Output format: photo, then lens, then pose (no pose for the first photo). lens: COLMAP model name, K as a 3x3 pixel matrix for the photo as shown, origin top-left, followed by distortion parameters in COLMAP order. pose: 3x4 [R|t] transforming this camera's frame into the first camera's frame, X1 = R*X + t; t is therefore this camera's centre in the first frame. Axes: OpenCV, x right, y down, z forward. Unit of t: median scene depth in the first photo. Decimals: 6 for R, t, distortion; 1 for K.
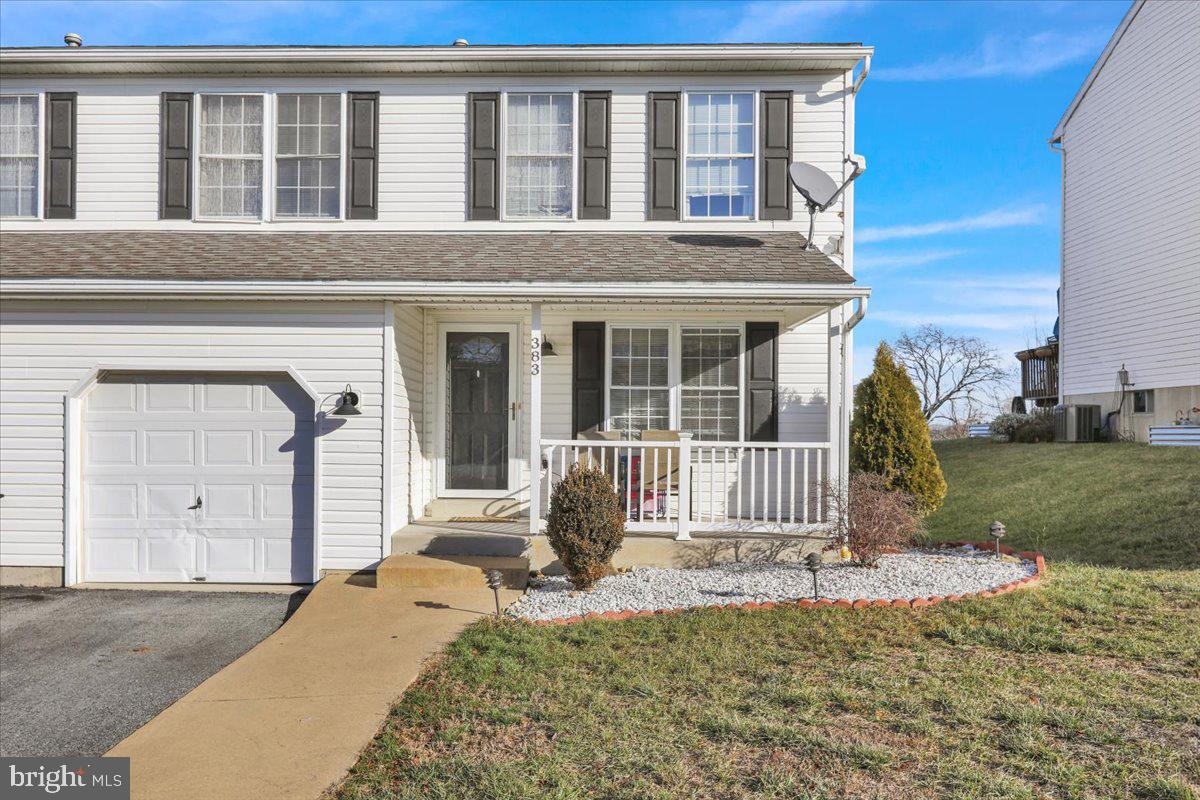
lens RADIAL K [[881.7, 0, 600.0], [0, 881.7, 400.0], [0, 0, 1]] dist [0.000661, -0.001117]
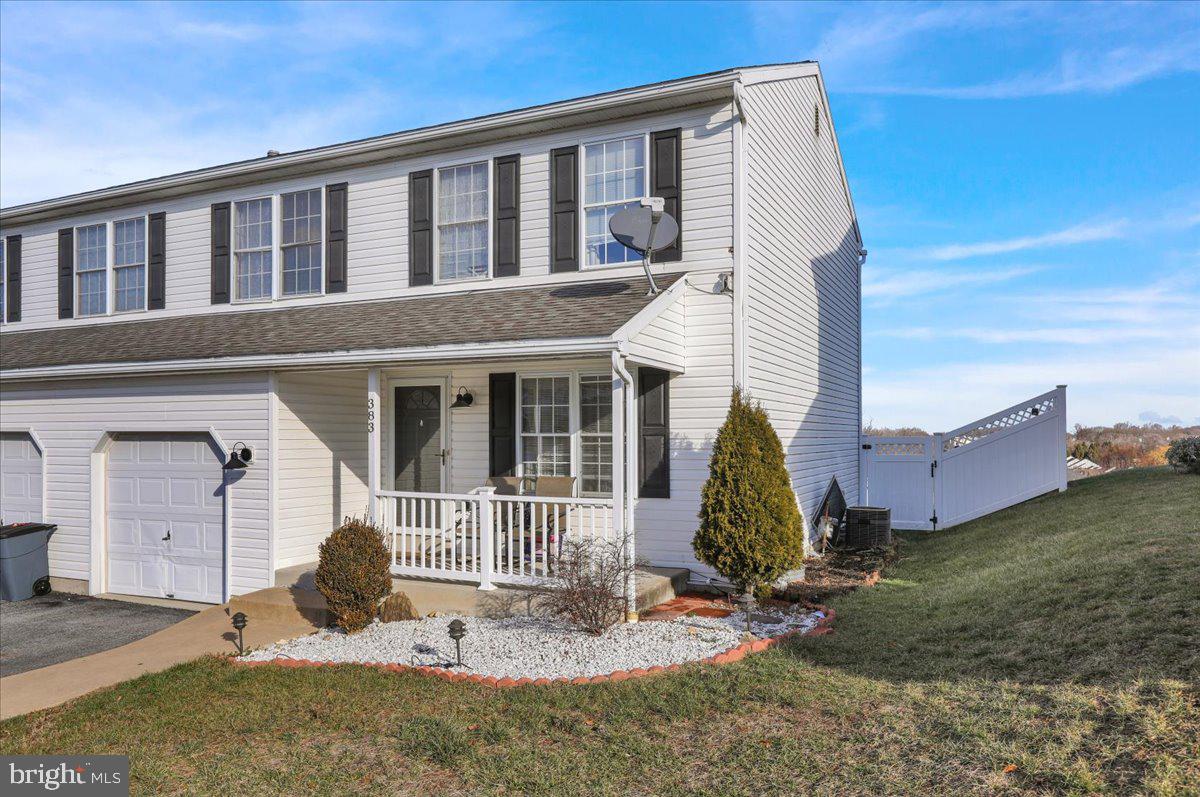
lens RADIAL K [[850.7, 0, 600.0], [0, 850.7, 398.5], [0, 0, 1]] dist [-0.000649, 0.000992]
pose [[0.916907, -0.027166, -0.398175, 0.503698], [0.022072, 0.999605, -0.017372, -0.037598], [0.398490, 0.007140, 0.917145, 0.105602]]
